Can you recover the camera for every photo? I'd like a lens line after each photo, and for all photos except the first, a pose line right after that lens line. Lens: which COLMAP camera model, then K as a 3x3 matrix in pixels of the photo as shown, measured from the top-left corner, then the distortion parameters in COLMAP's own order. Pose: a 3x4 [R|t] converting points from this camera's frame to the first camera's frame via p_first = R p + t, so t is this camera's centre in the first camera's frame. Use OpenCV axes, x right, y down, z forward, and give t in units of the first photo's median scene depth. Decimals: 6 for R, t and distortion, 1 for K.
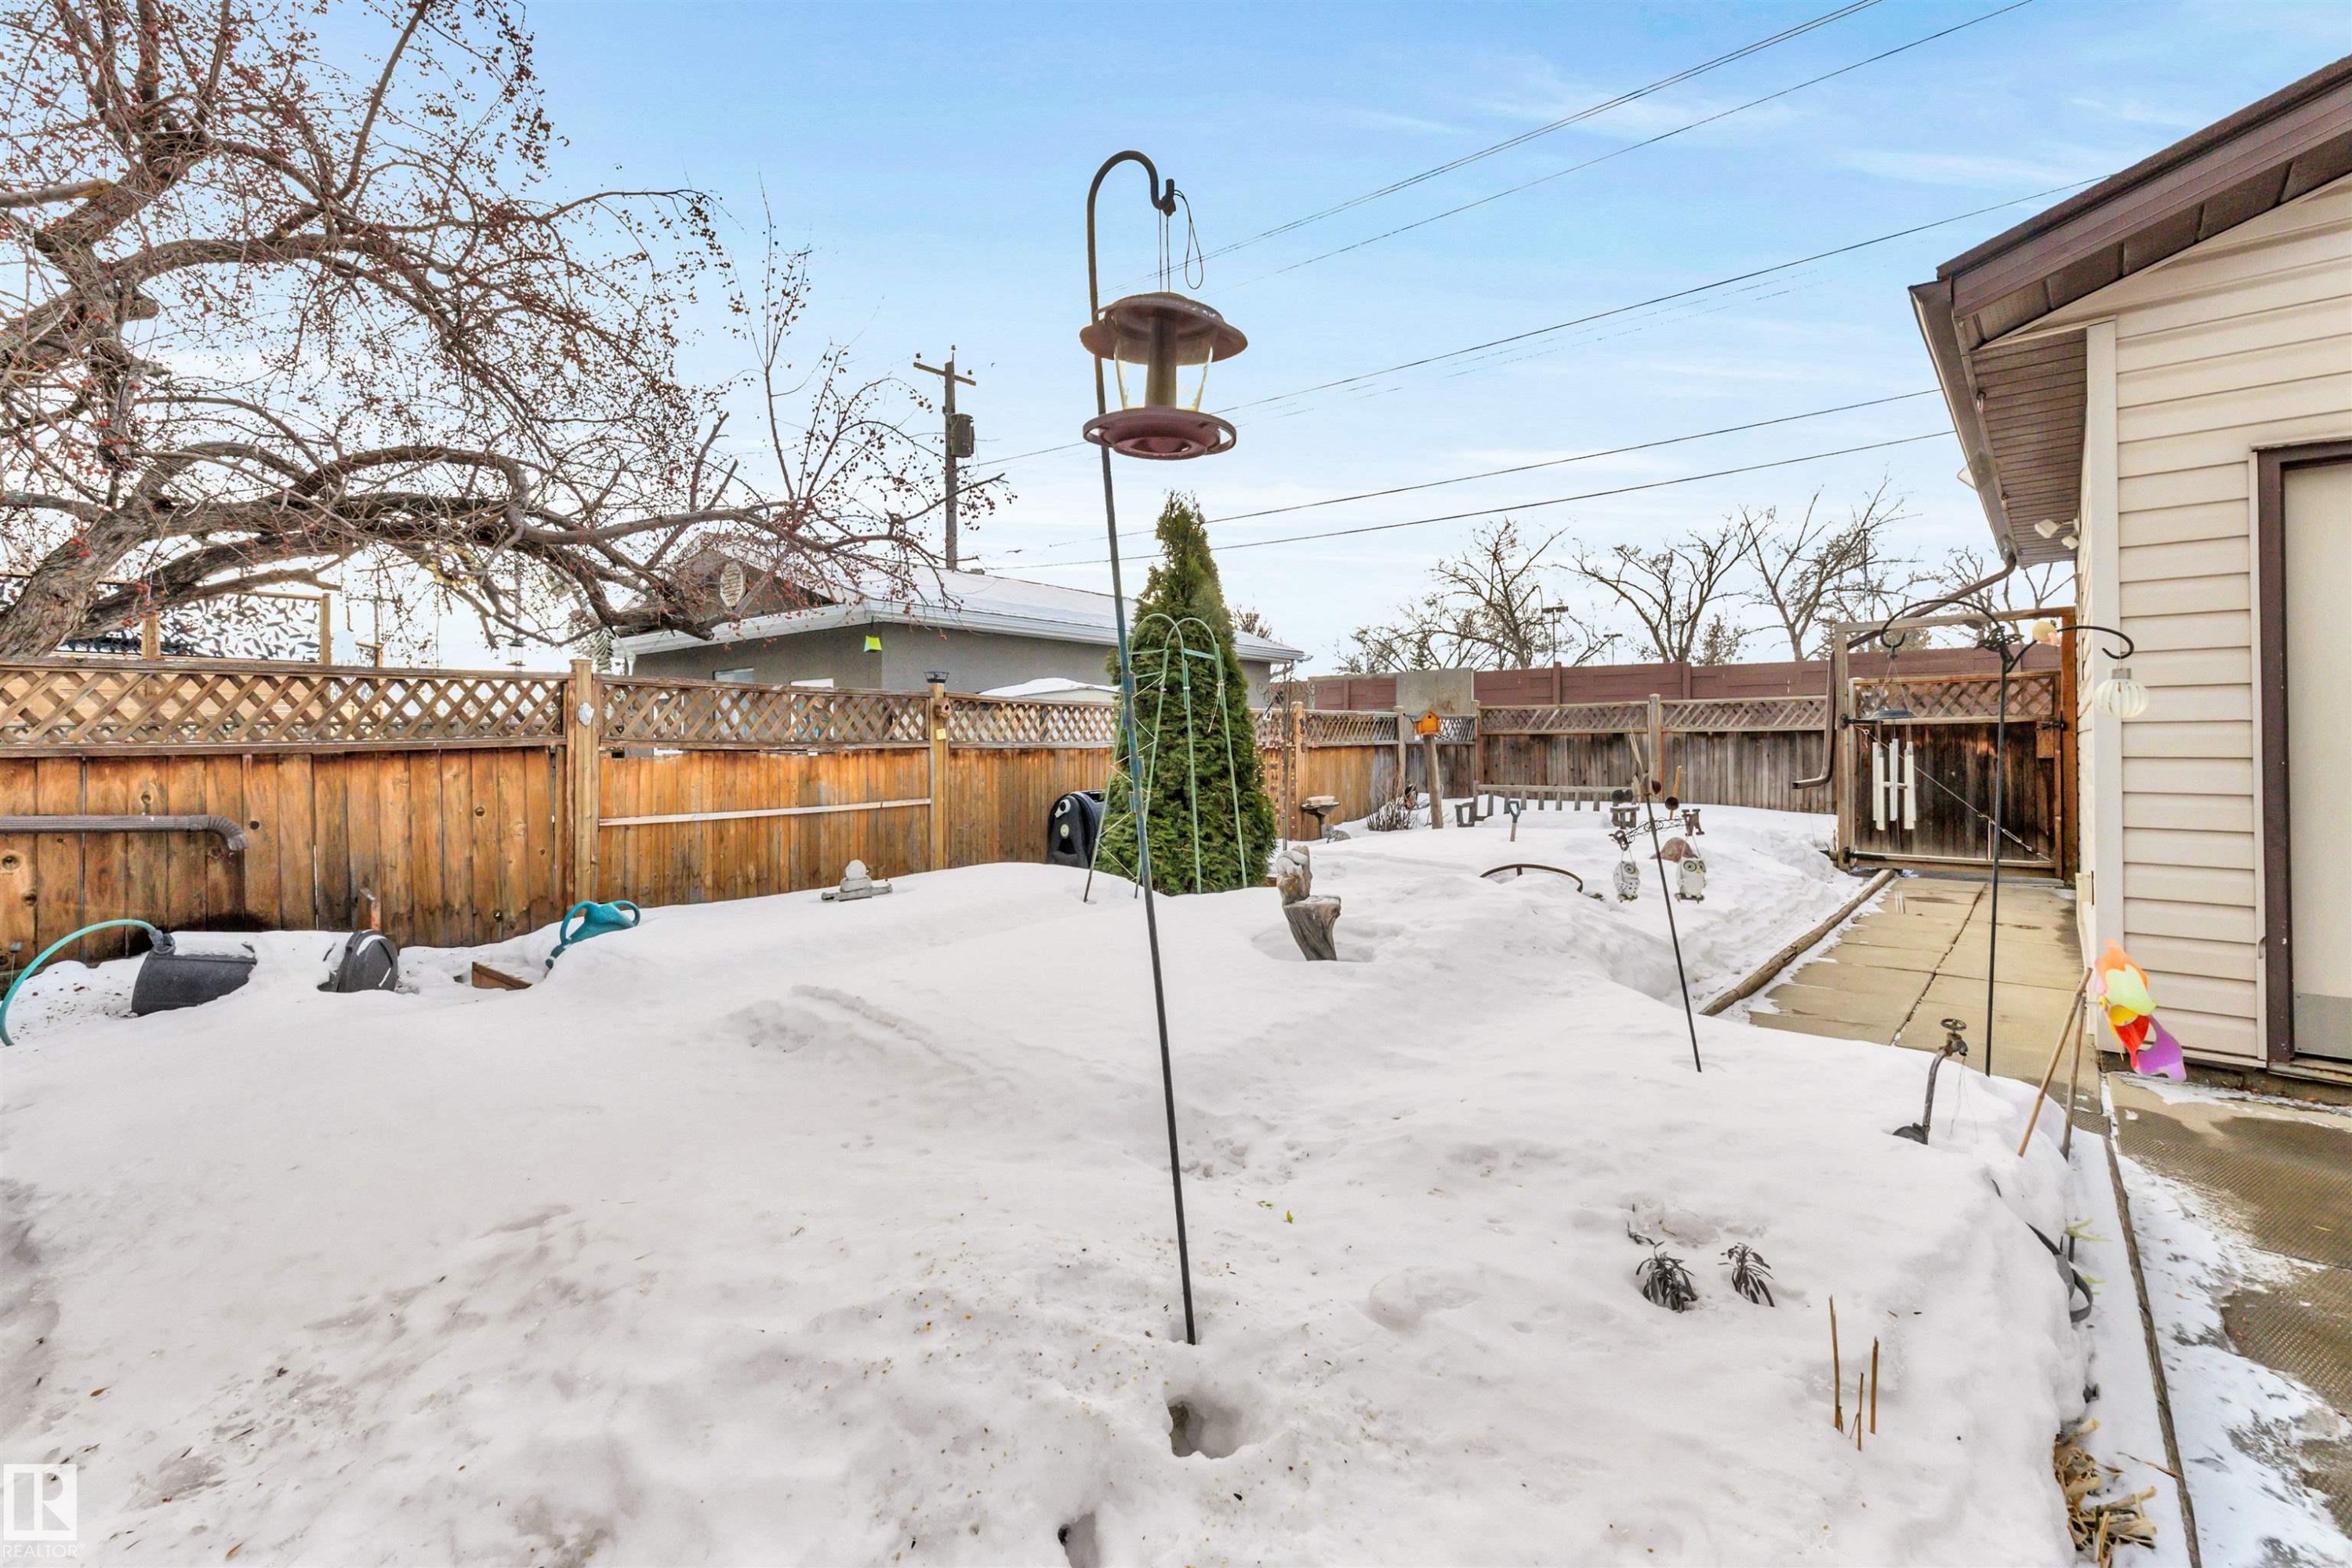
lens RADIAL K [[1020.1, 0, 1144.9], [0, 1020.1, 736.7], [0, 0, 1]] dist [-0.001016, -0.000214]
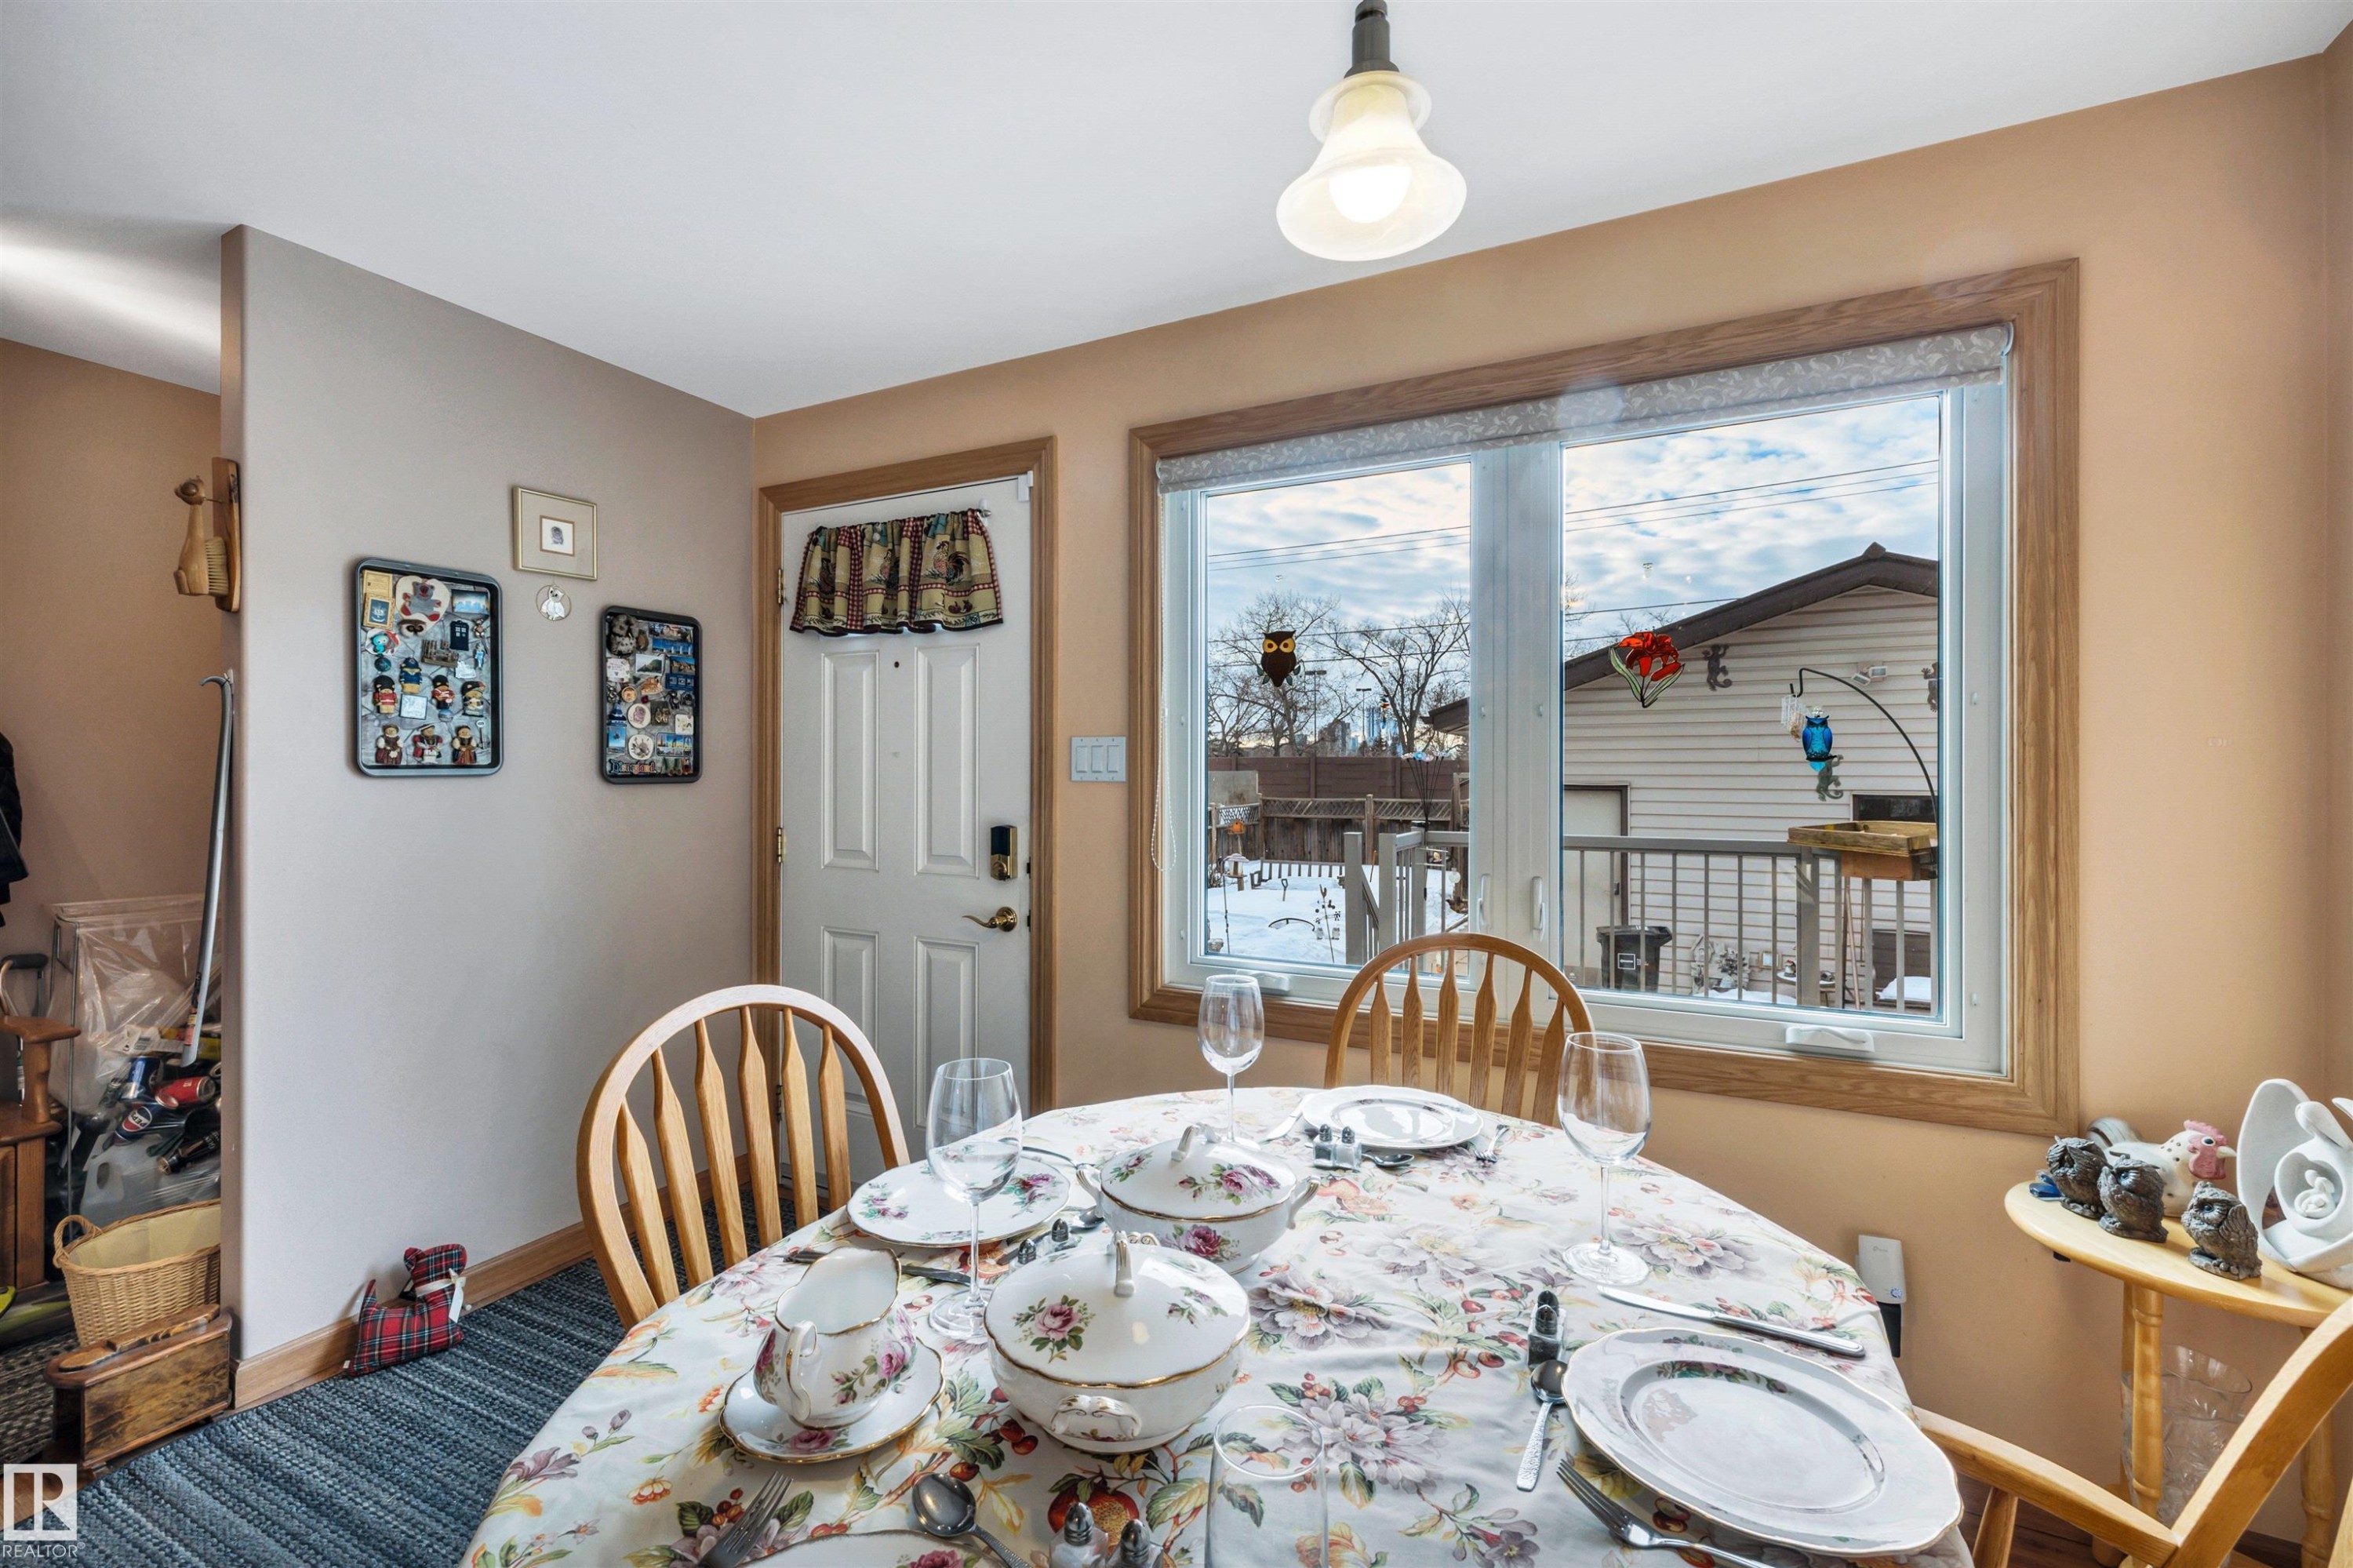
lens RADIAL K [[986.6, 0, 1162.3], [0, 986.6, 771.0], [0, 0, 1]] dist [0.001431, 0.000096]
pose [[0.974453, 0.004878, 0.224538, -0.295284], [-0.005550, 0.999982, 0.002363, -0.157274], [-0.224523, -0.003549, 0.974462, -0.797891]]
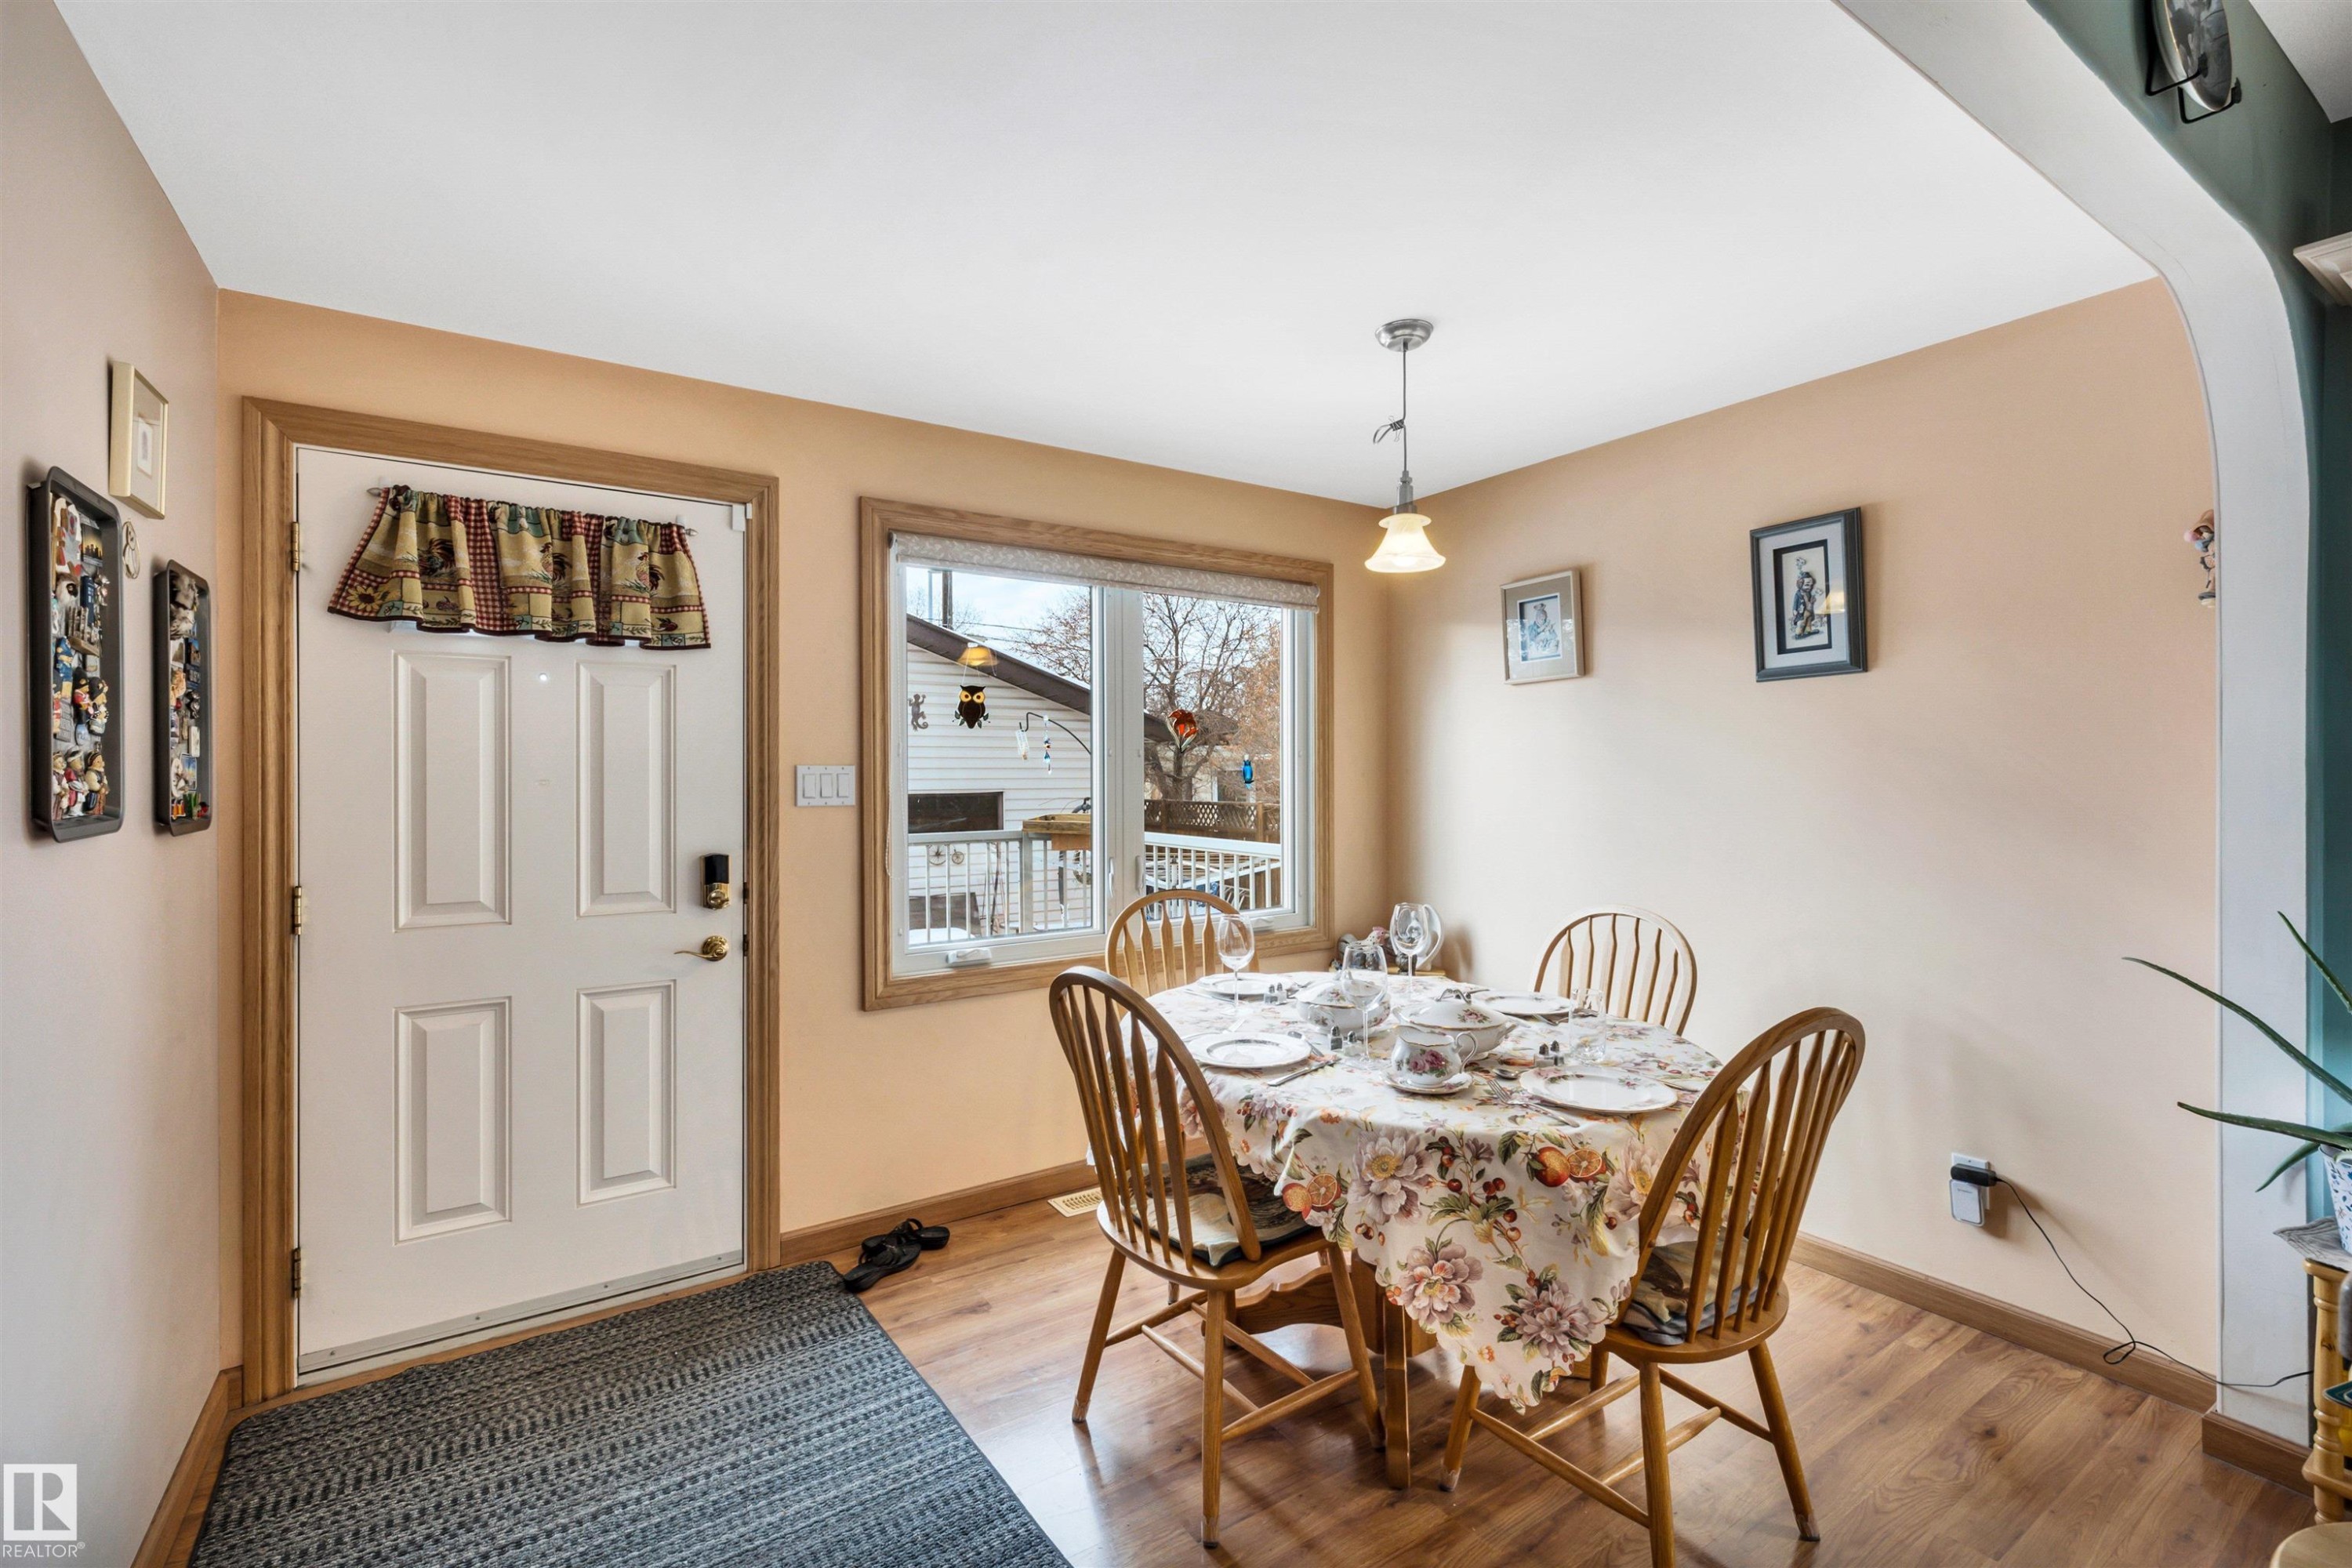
lens RADIAL K [[1011.9, 0, 1149.1], [0, 1011.9, 768.0], [0, 0, 1]] dist [0.001473, 0.000046]
pose [[0.298994, 0.003330, 0.954249, -0.571315], [-0.000333, 0.999994, -0.003386, -0.165965], [-0.954255, 0.000694, 0.298993, -0.693412]]
